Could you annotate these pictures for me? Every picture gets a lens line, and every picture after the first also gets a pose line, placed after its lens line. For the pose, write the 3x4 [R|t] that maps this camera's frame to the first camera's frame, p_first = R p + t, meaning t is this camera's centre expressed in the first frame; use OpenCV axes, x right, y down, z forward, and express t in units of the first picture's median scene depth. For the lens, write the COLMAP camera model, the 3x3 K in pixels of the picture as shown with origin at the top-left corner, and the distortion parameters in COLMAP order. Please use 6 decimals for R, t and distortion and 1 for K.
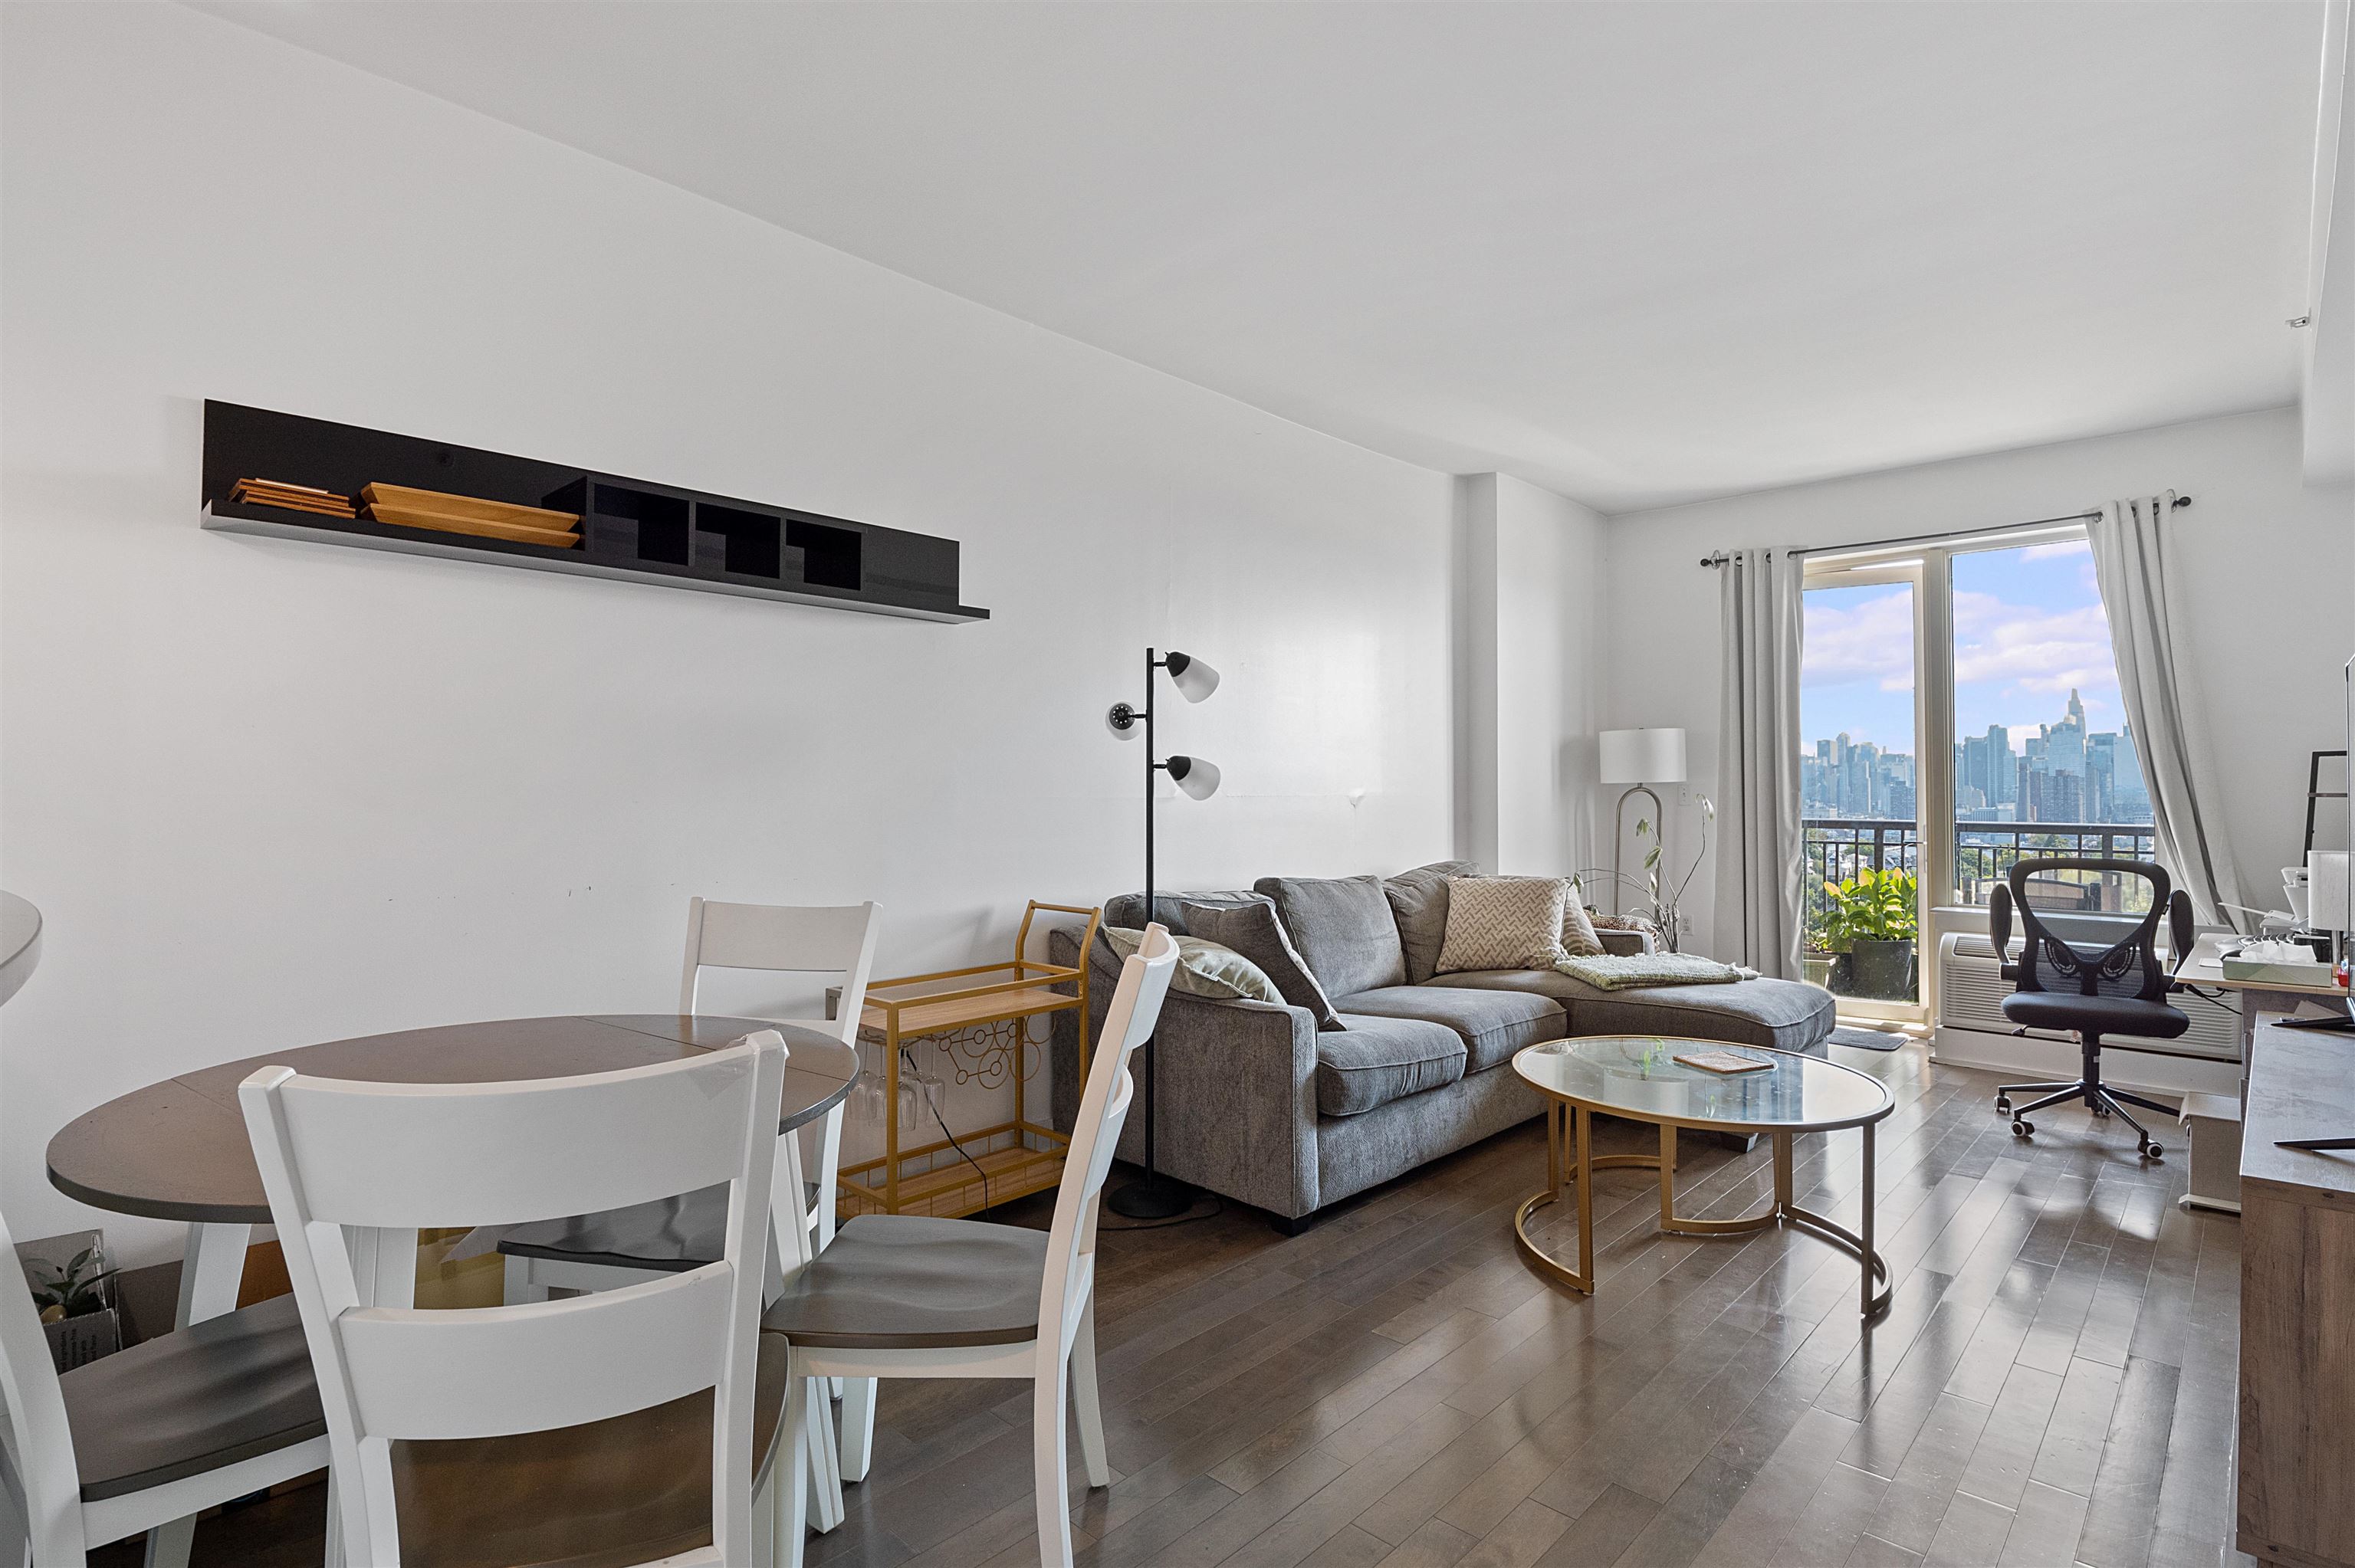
lens RADIAL K [[1142.3, 0, 1177.7], [0, 1142.3, 772.4], [0, 0, 1]] dist [0.016793, -0.025532]
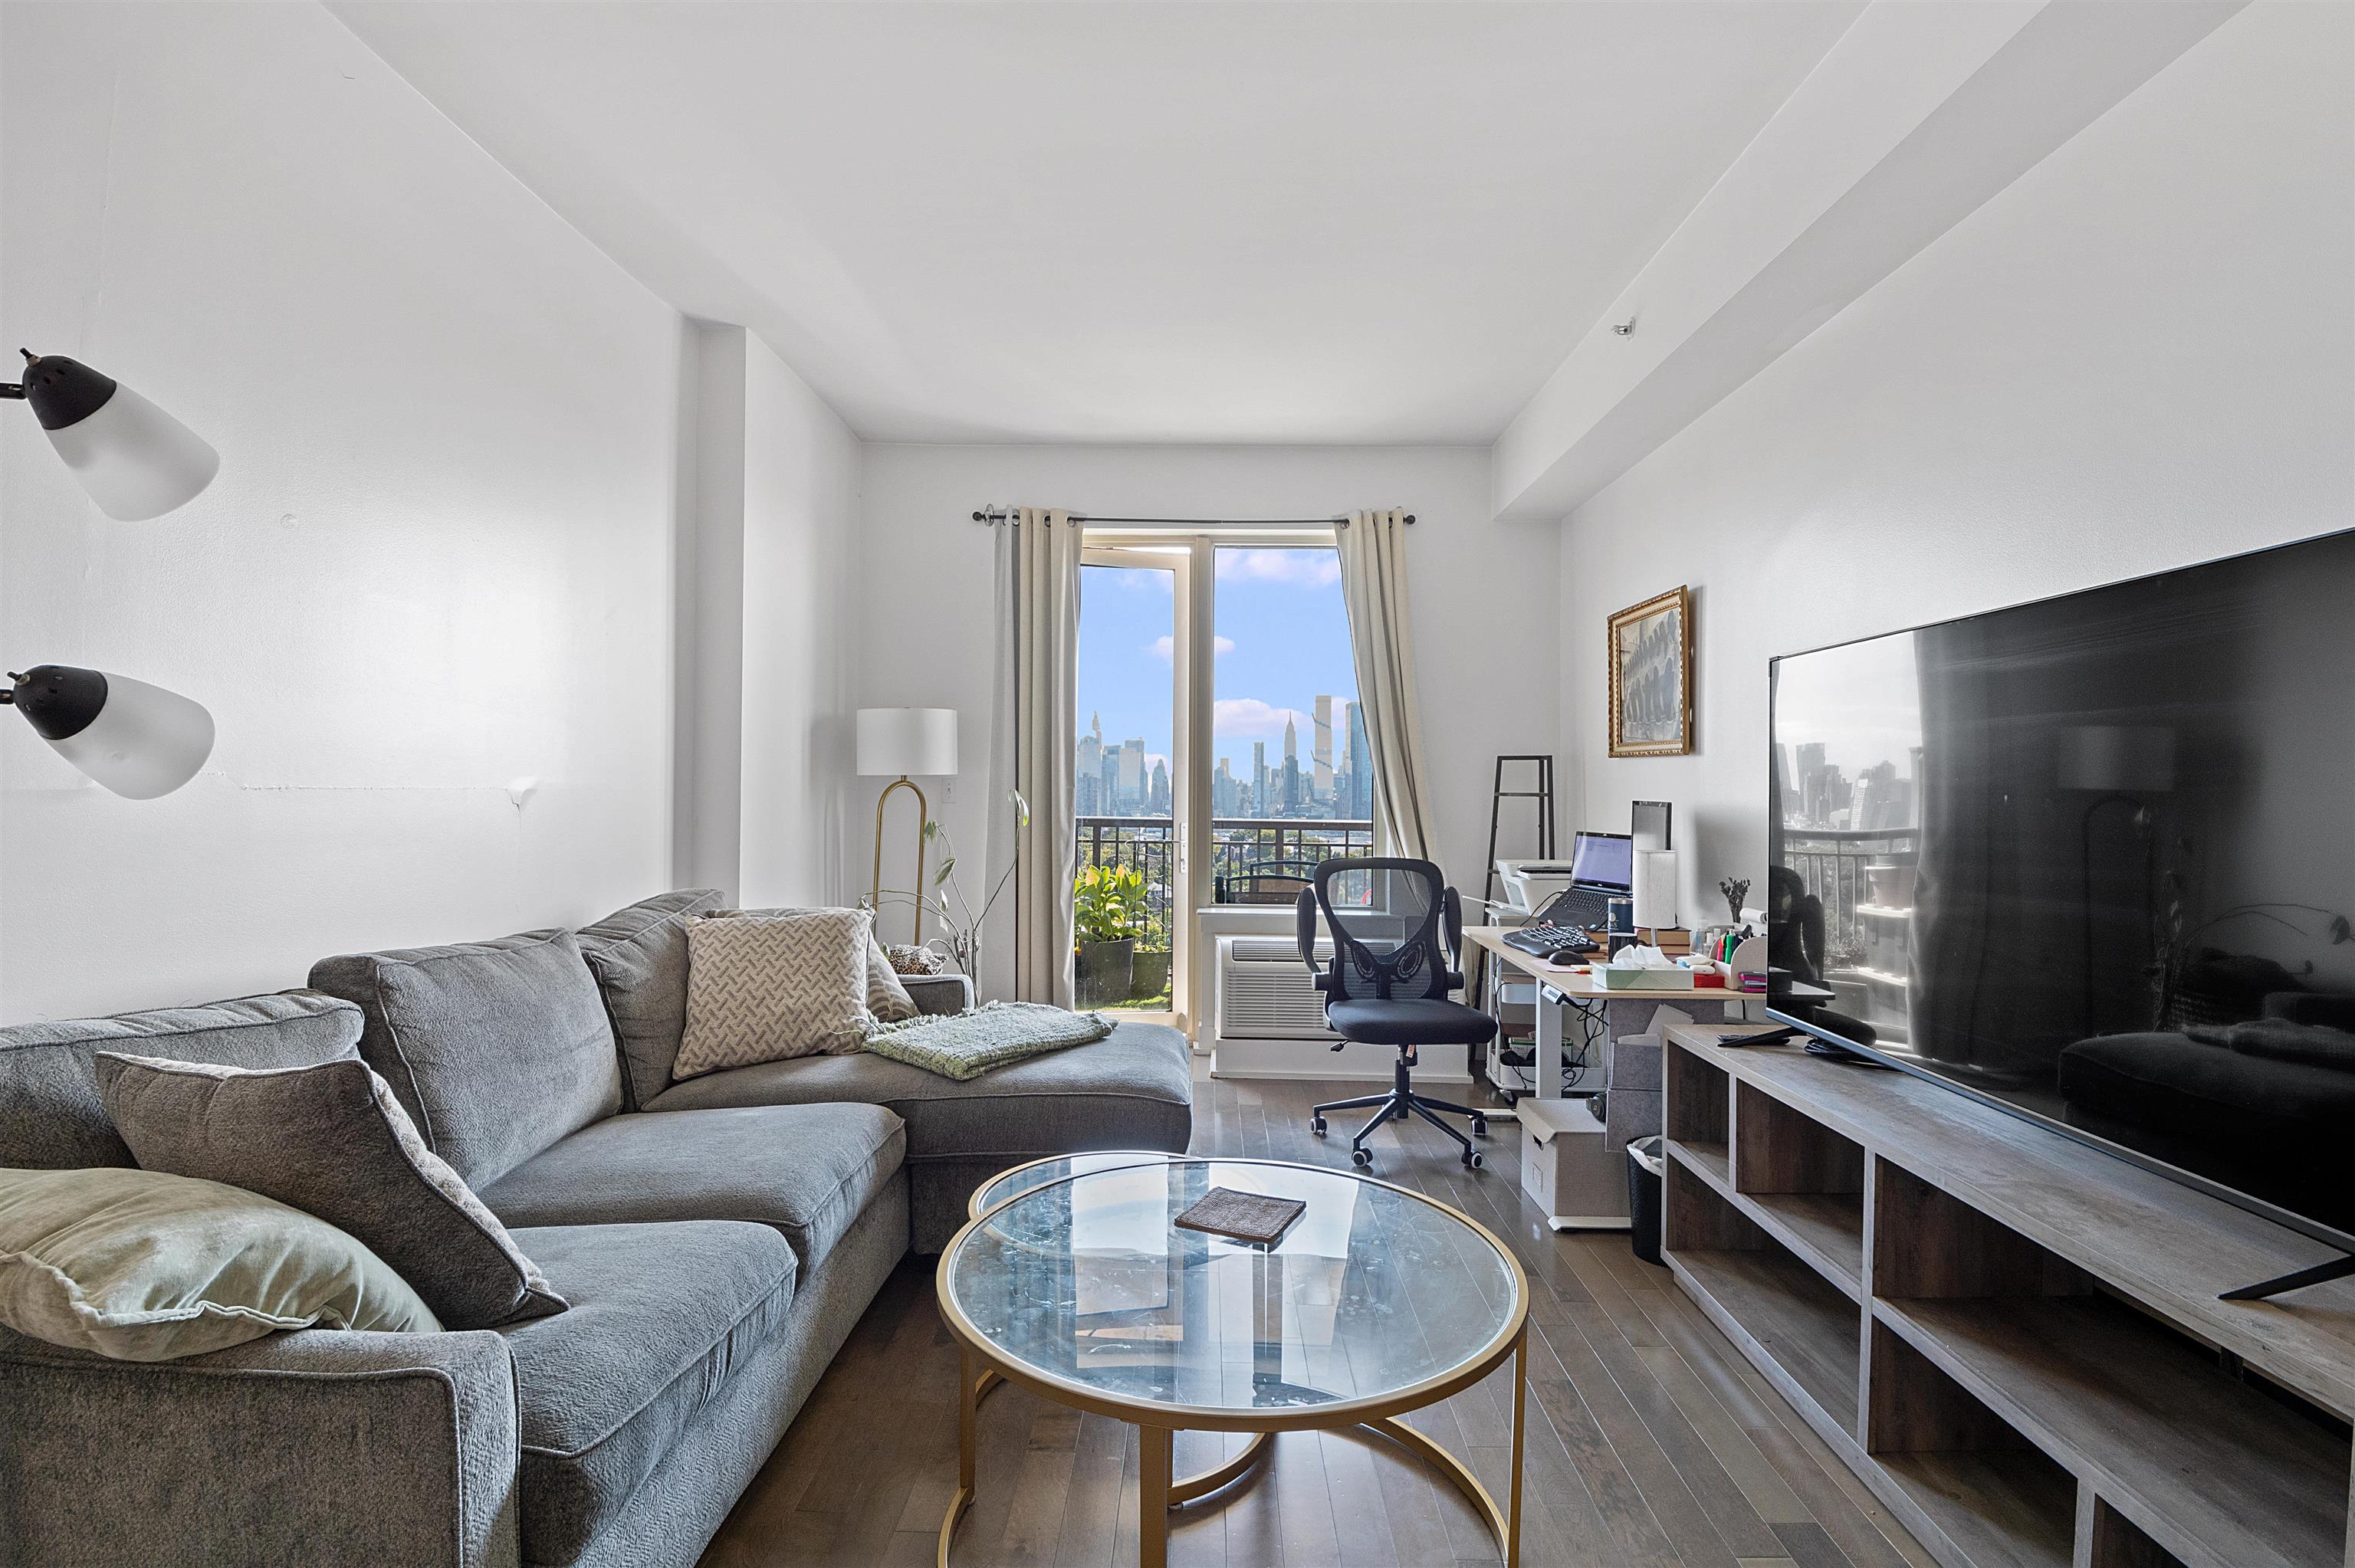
lens RADIAL K [[1125.2, 0, 1186.1], [0, 1125.2, 773.5], [0, 0, 1]] dist [0.018787, -0.027458]
pose [[0.734567, 0.015730, 0.678354, 0.015695], [-0.019260, 0.999812, -0.002329, 0.007603], [-0.678263, -0.011355, 0.734732, 0.383267]]
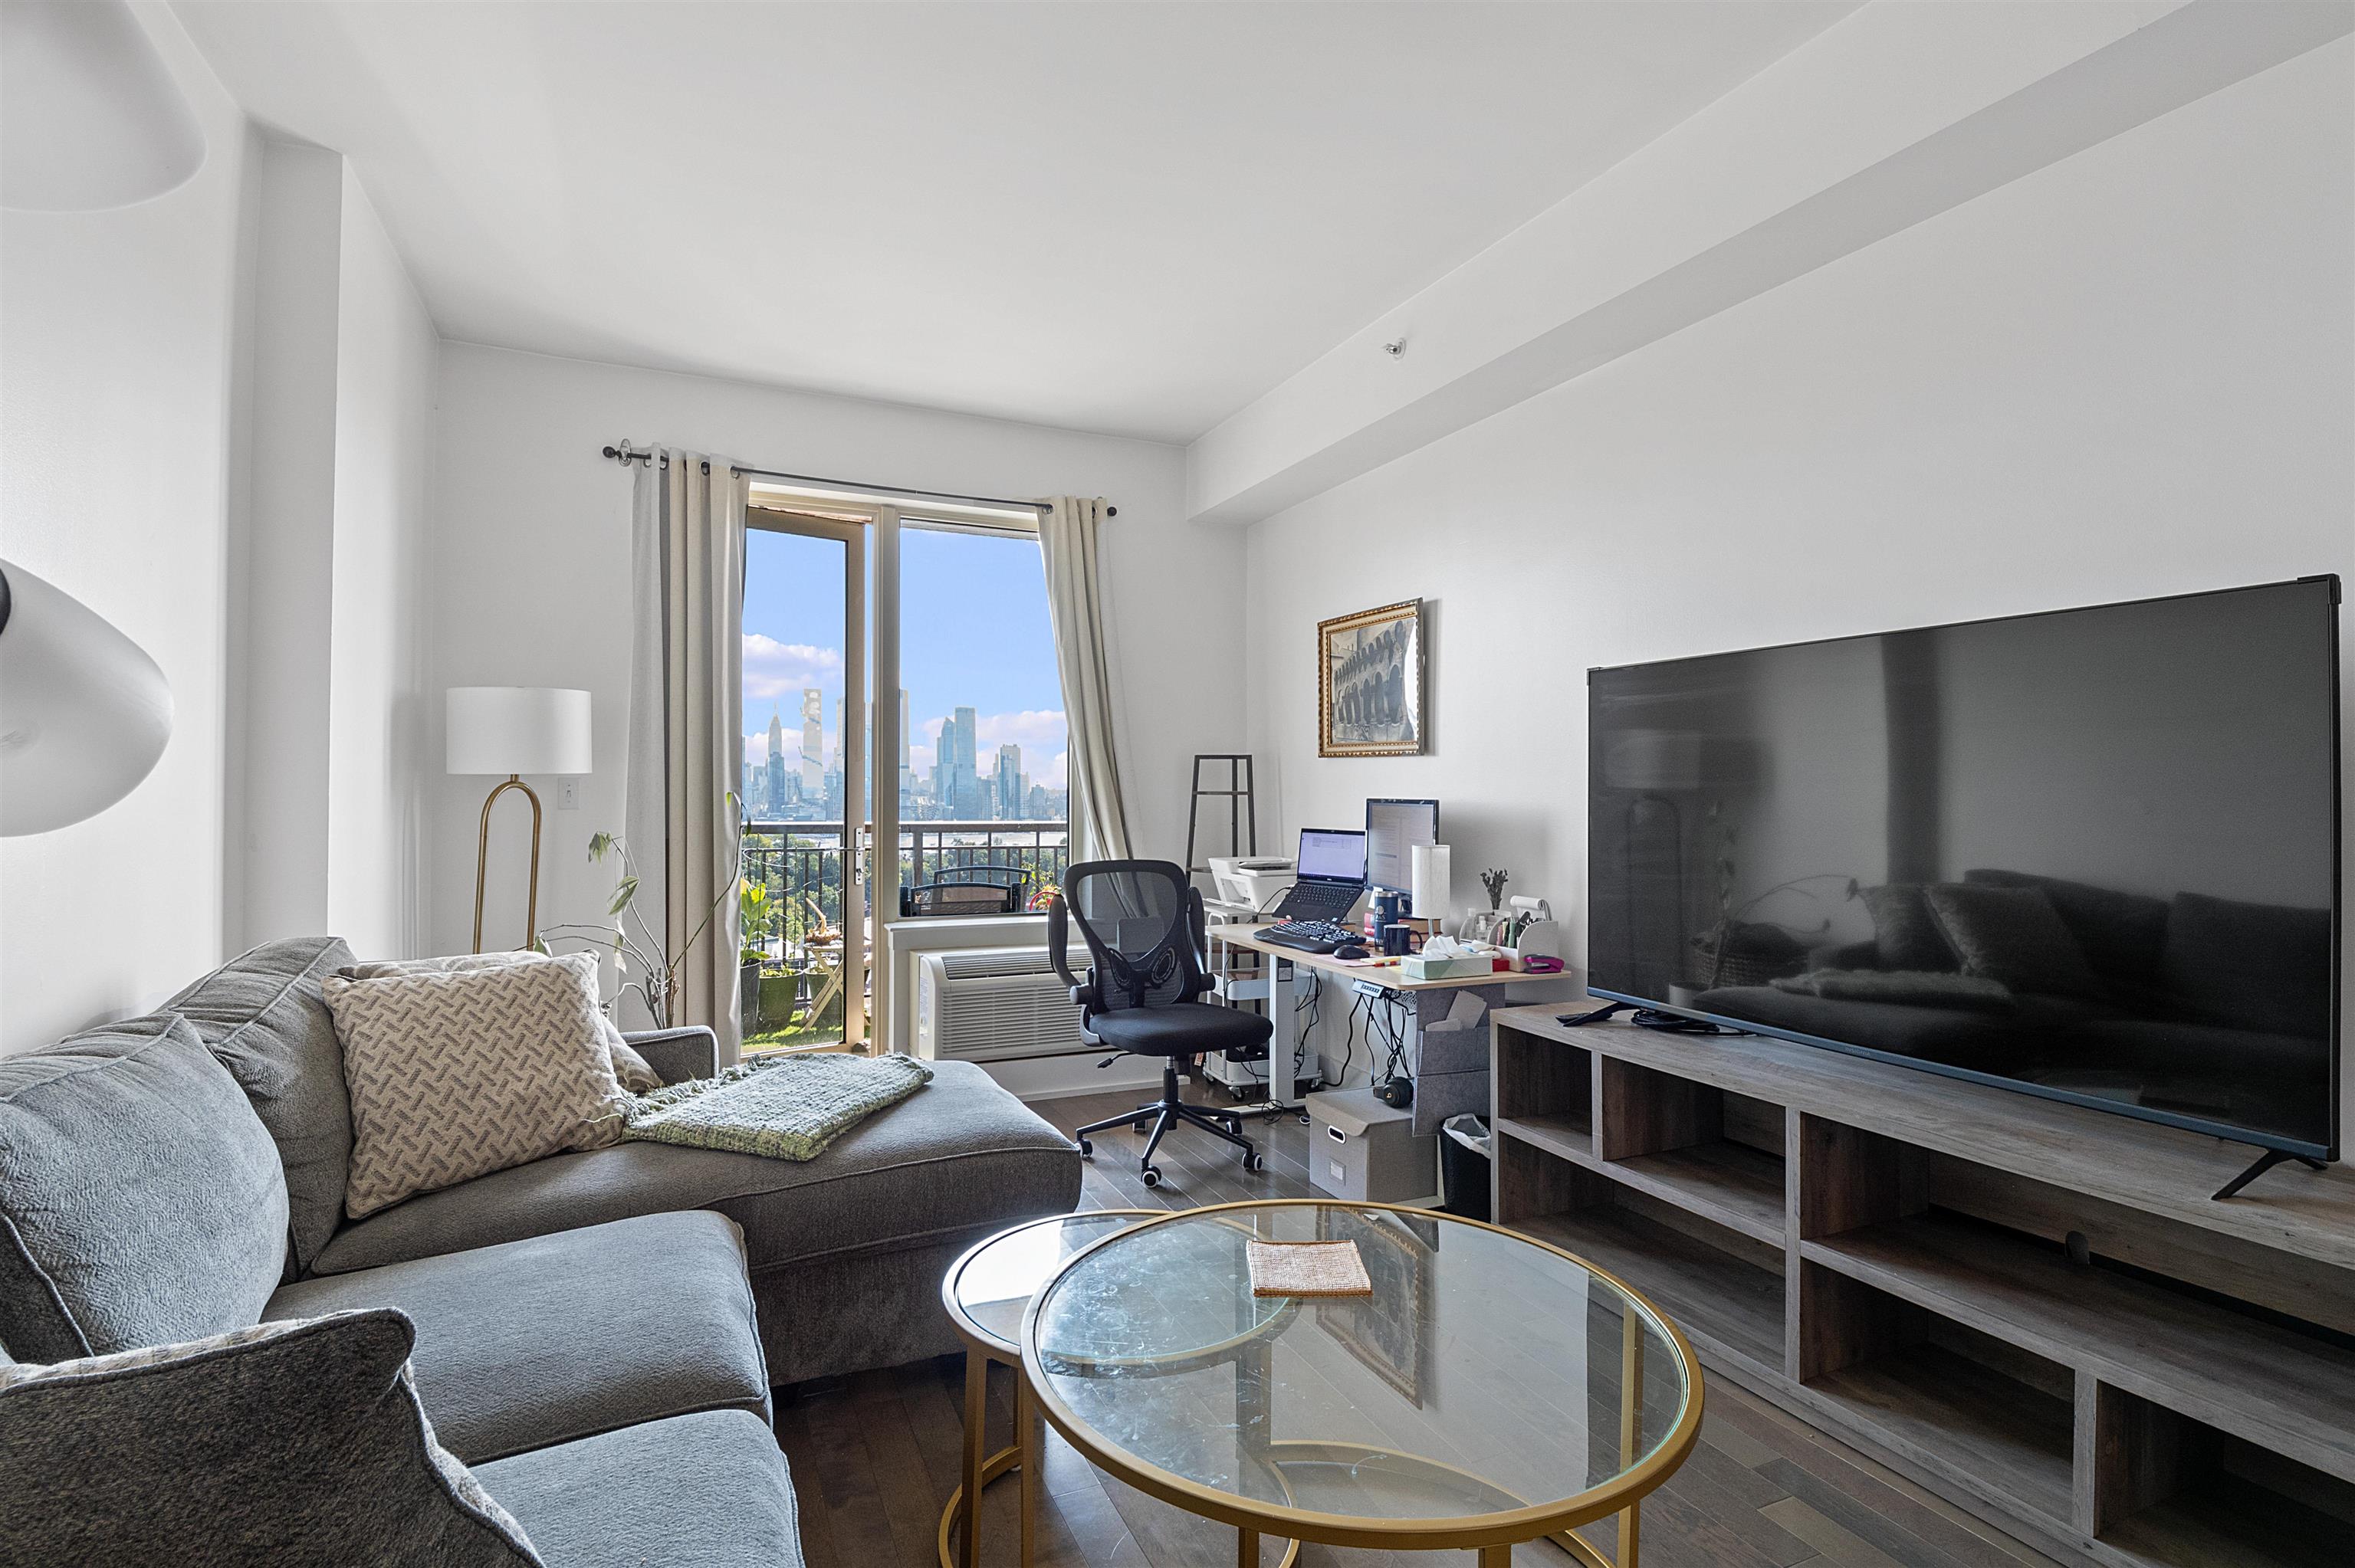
lens RADIAL K [[1125.2, 0, 1186.1], [0, 1125.2, 773.5], [0, 0, 1]] dist [0.018787, -0.027458]
pose [[0.374546, 0.014798, 0.927090, -0.044630], [-0.017515, 0.999807, -0.008883, 0.010315], [-0.927043, -0.012911, 0.374733, 0.580275]]
